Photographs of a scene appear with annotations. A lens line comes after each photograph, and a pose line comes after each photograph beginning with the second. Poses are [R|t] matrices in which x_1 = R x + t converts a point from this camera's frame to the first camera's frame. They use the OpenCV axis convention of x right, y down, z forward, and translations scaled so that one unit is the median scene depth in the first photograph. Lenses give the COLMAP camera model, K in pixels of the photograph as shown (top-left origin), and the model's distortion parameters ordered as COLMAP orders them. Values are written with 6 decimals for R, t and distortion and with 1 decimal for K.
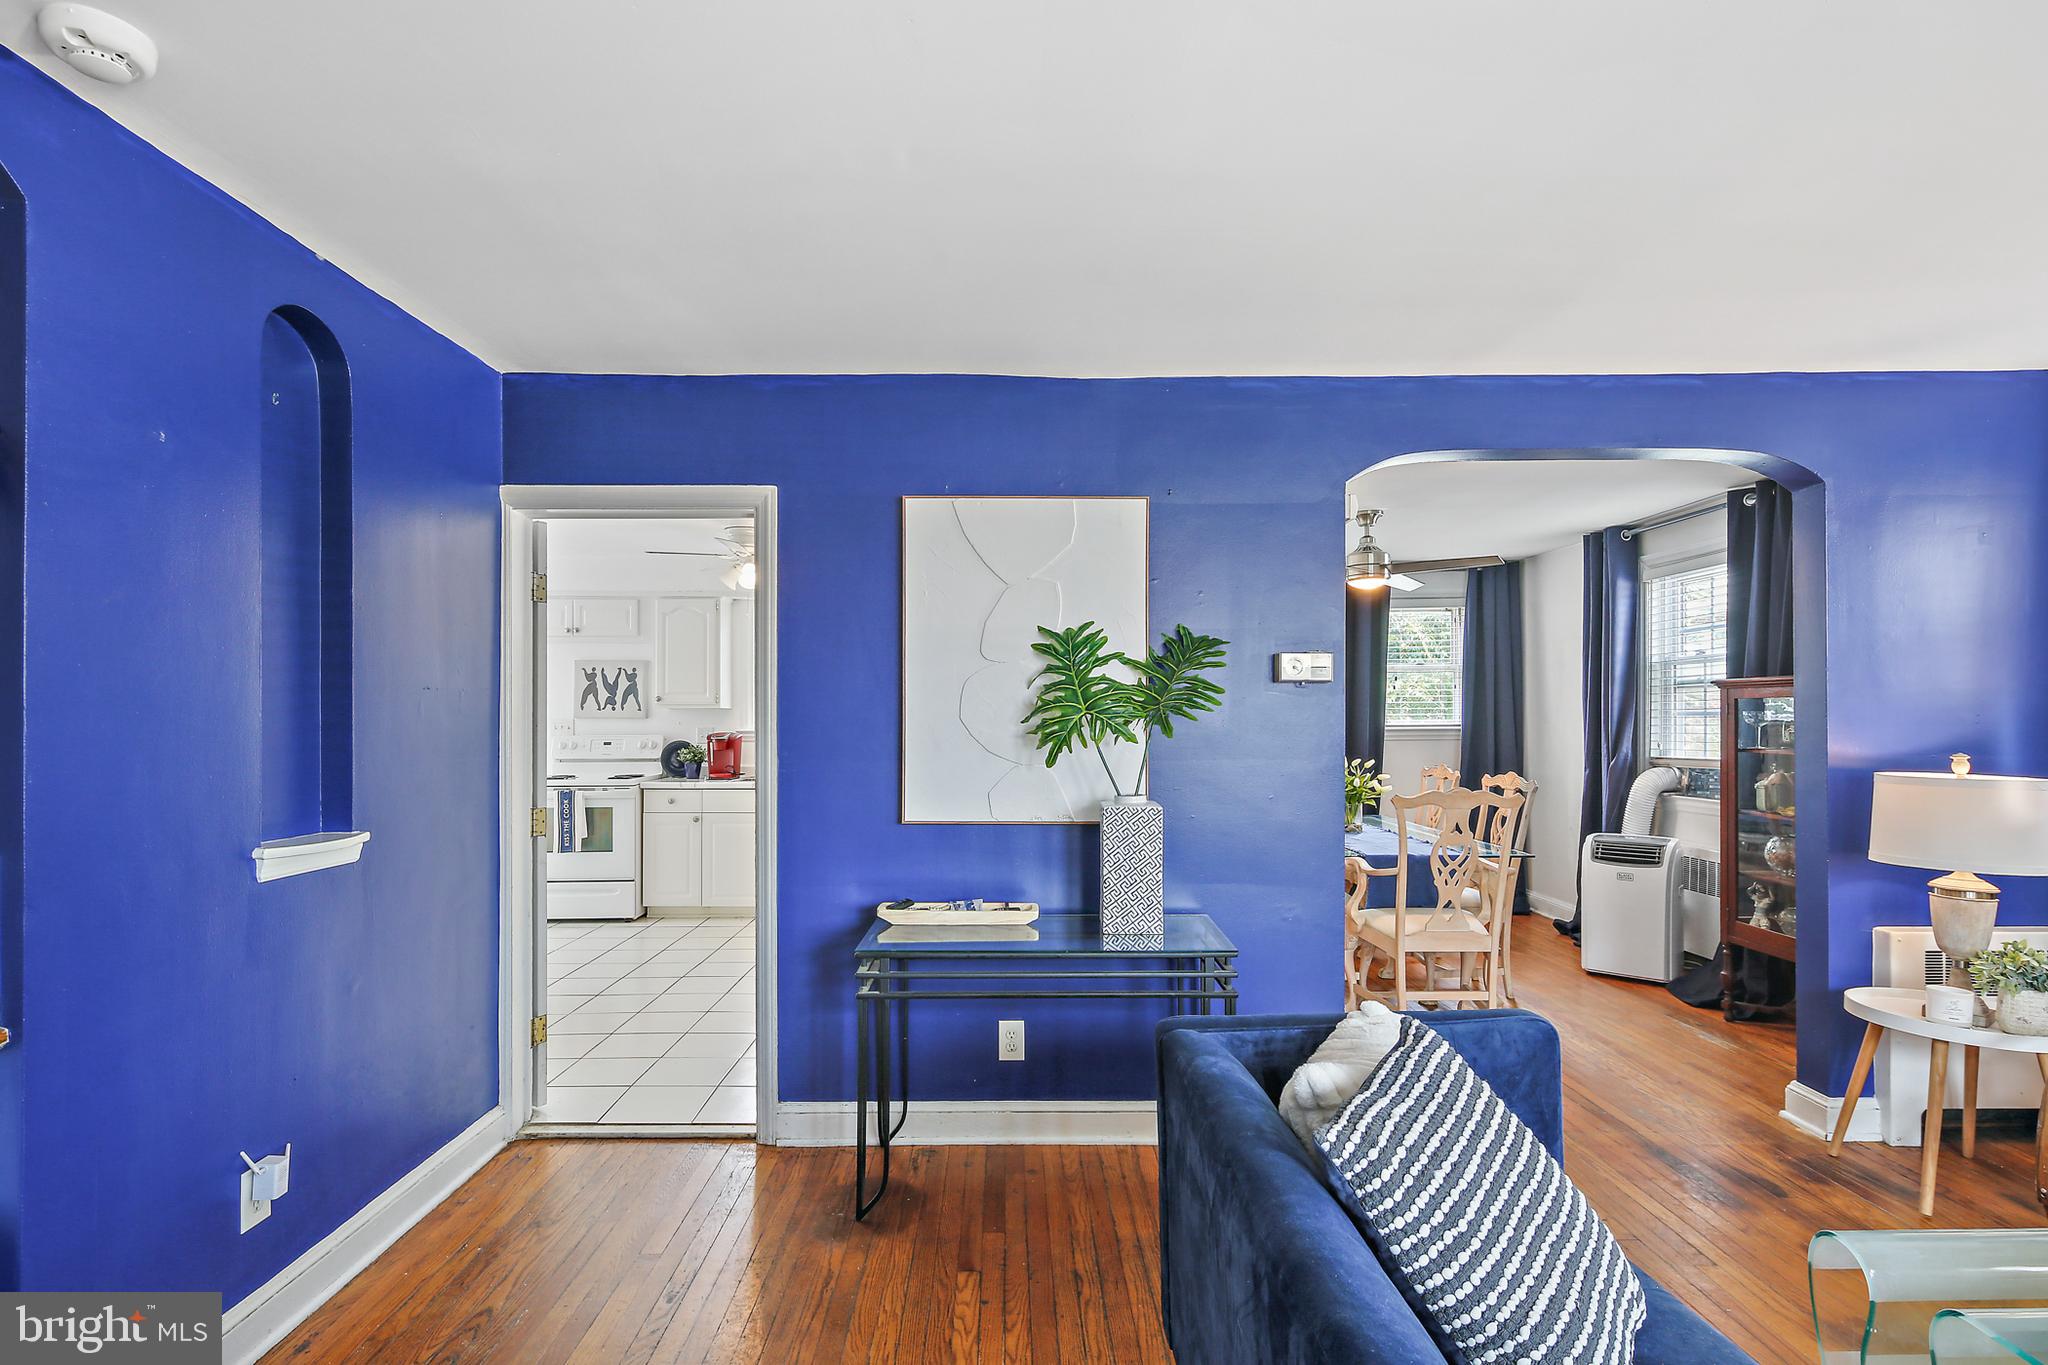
lens RADIAL K [[999.6, 0, 1014.7], [0, 999.6, 714.6], [0, 0, 1]] dist [0.000121, -0.000922]
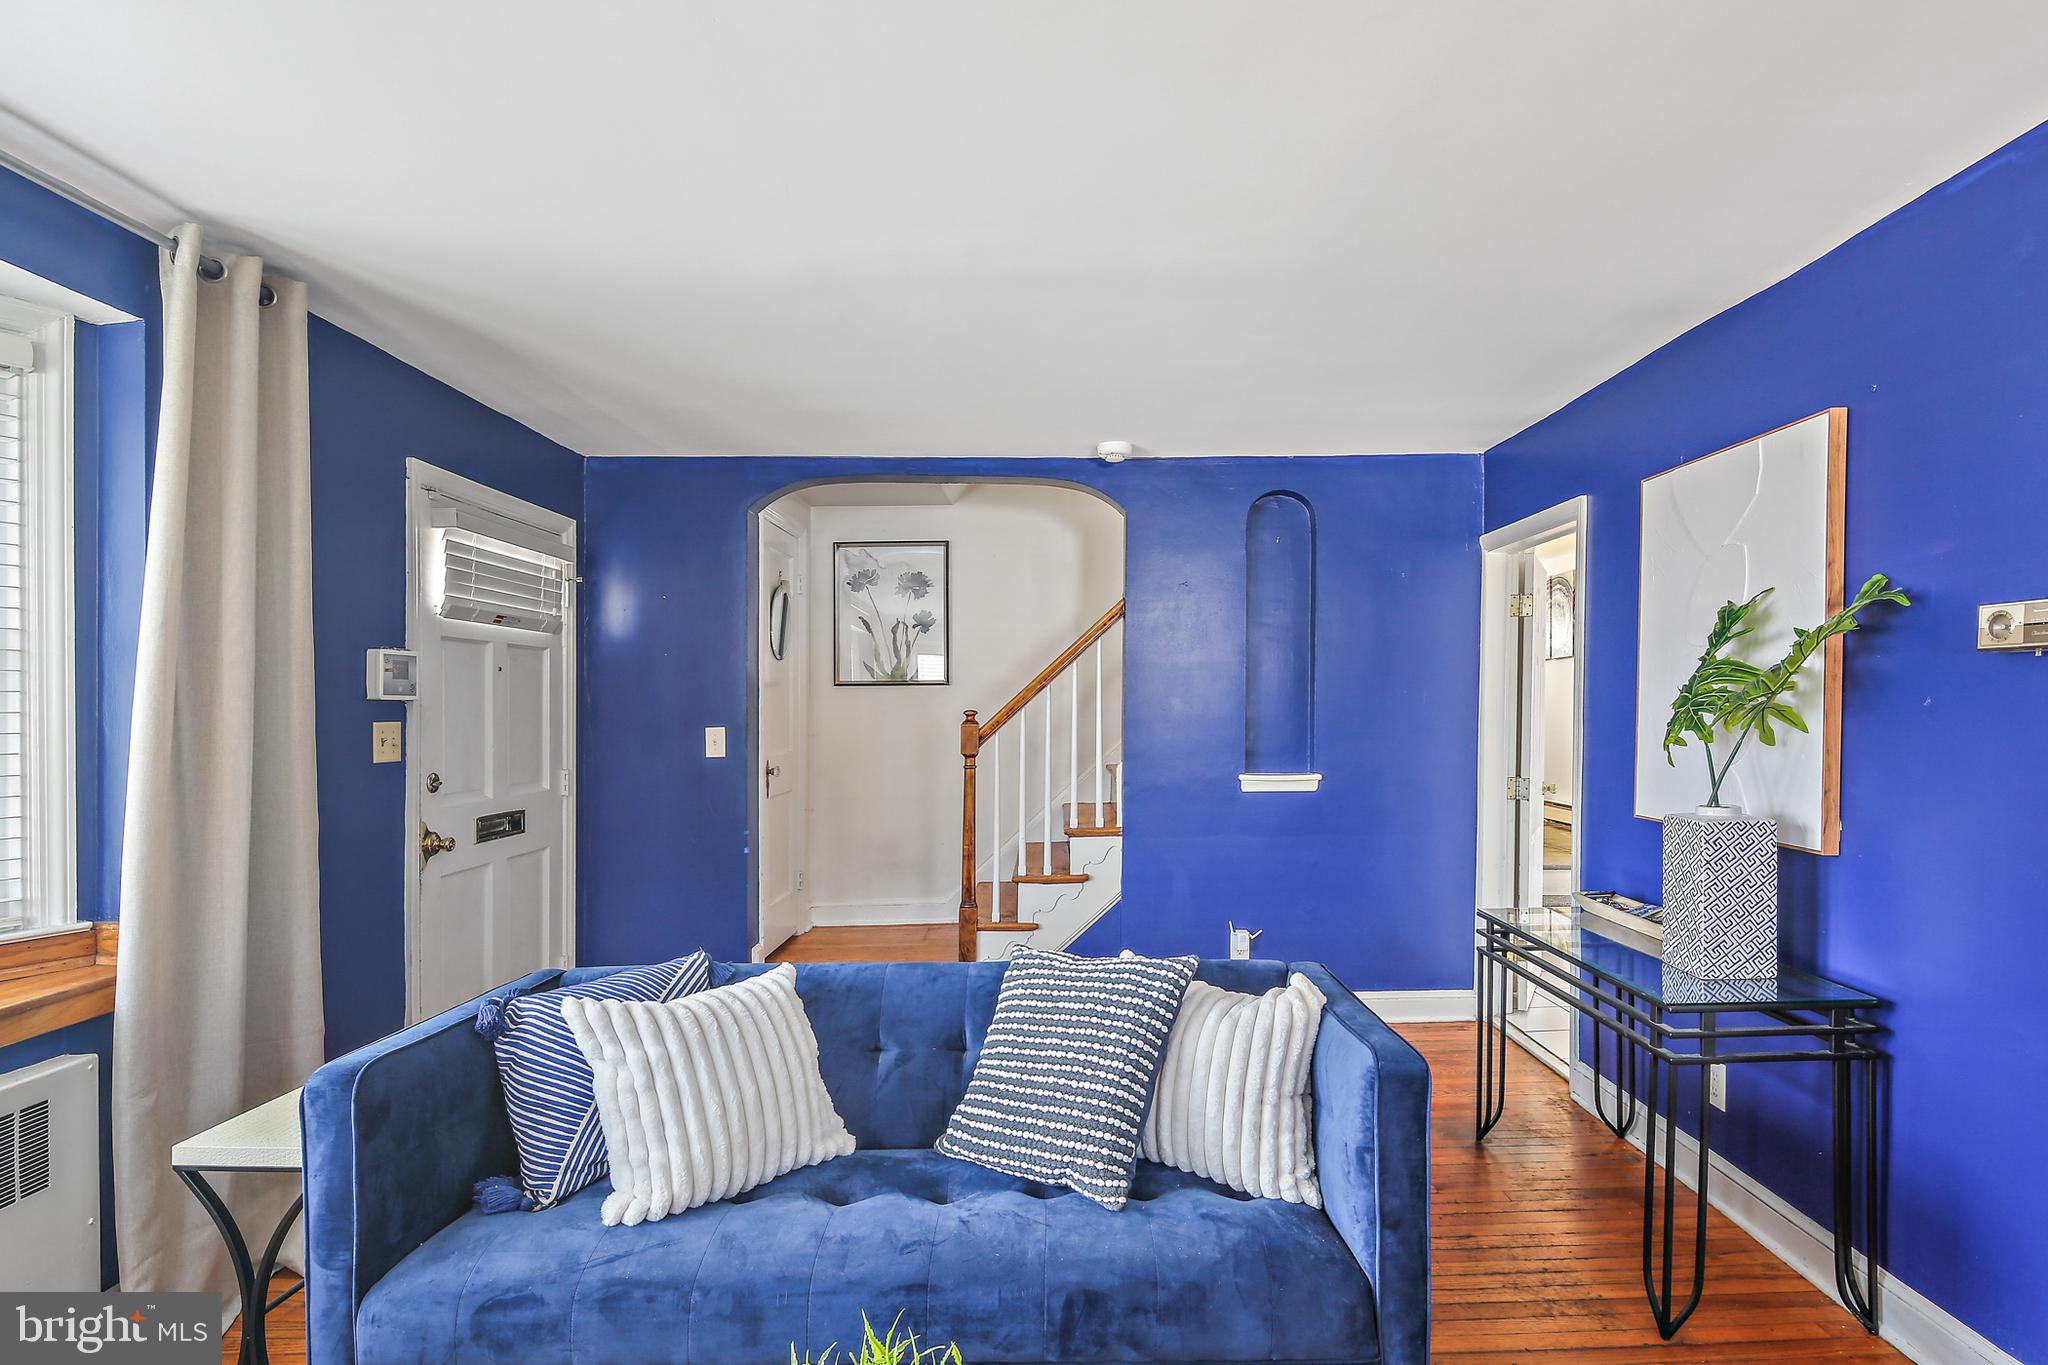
lens RADIAL K [[999.6, 0, 1014.7], [0, 999.6, 714.6], [0, 0, 1]] dist [0.000121, -0.000922]
pose [[-0.042187, 0.009706, -0.999063, 0.841025], [0.008854, 0.999917, 0.009340, -0.006329], [0.999070, -0.008452, -0.042270, 0.416424]]
